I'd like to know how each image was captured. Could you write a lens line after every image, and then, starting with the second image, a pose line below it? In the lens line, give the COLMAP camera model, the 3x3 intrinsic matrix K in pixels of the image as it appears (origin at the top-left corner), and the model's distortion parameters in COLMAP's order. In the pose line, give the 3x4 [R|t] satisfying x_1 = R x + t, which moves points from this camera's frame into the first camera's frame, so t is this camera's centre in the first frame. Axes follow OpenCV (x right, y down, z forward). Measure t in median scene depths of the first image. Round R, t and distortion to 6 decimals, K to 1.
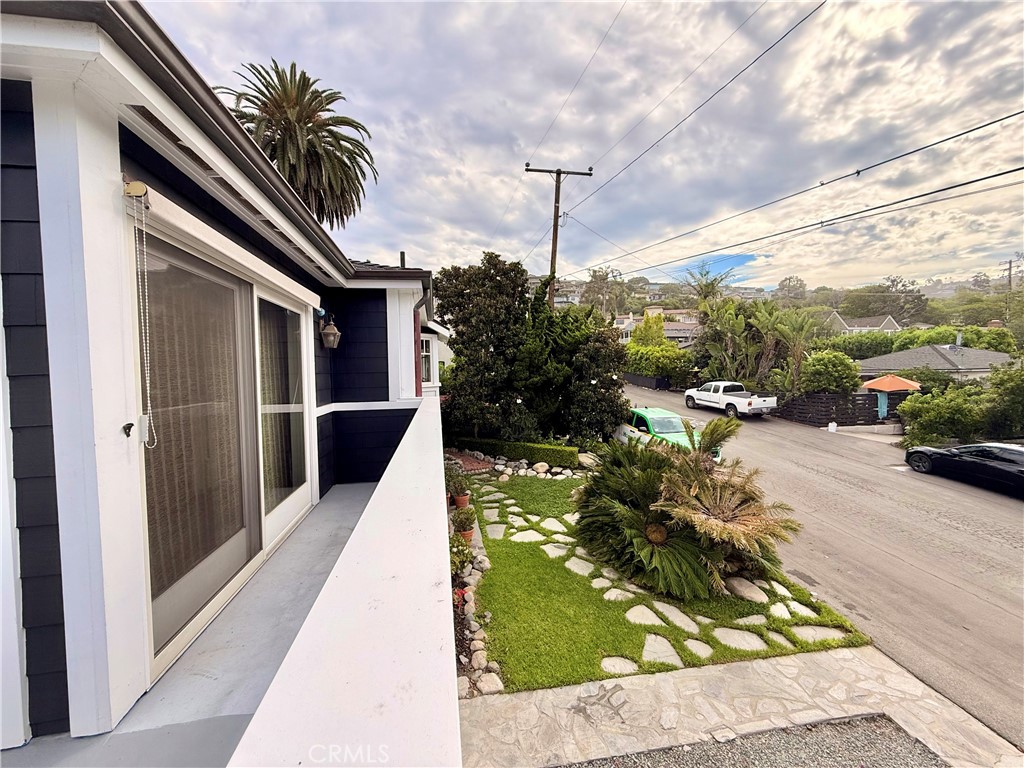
lens RADIAL K [[411.1, 0, 510.5], [0, 411.1, 385.6], [0, 0, 1]] dist [-0.003018, 0.001994]
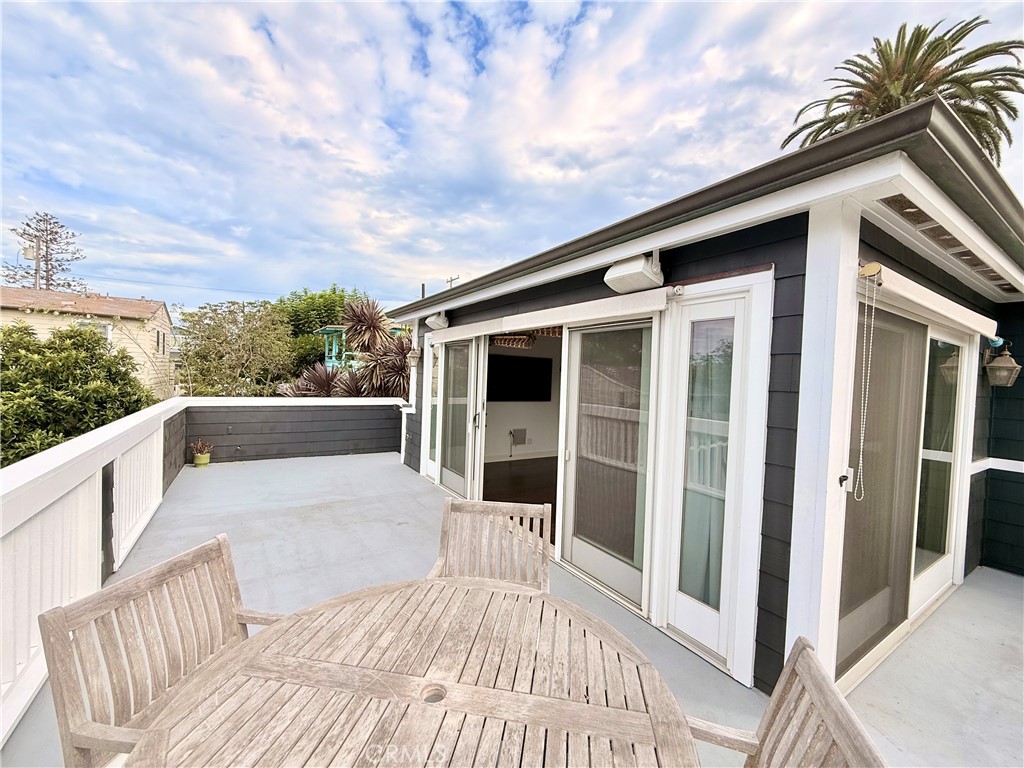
lens RADIAL K [[411.1, 0, 513.0], [0, 411.1, 384.3], [0, 0, 1]] dist [-0.003018, 0.001994]
pose [[0.381356, 0.054604, -0.922814, -0.083891], [-0.079584, 0.996487, 0.026074, -0.043212], [0.920996, 0.063498, 0.384362, -0.114950]]
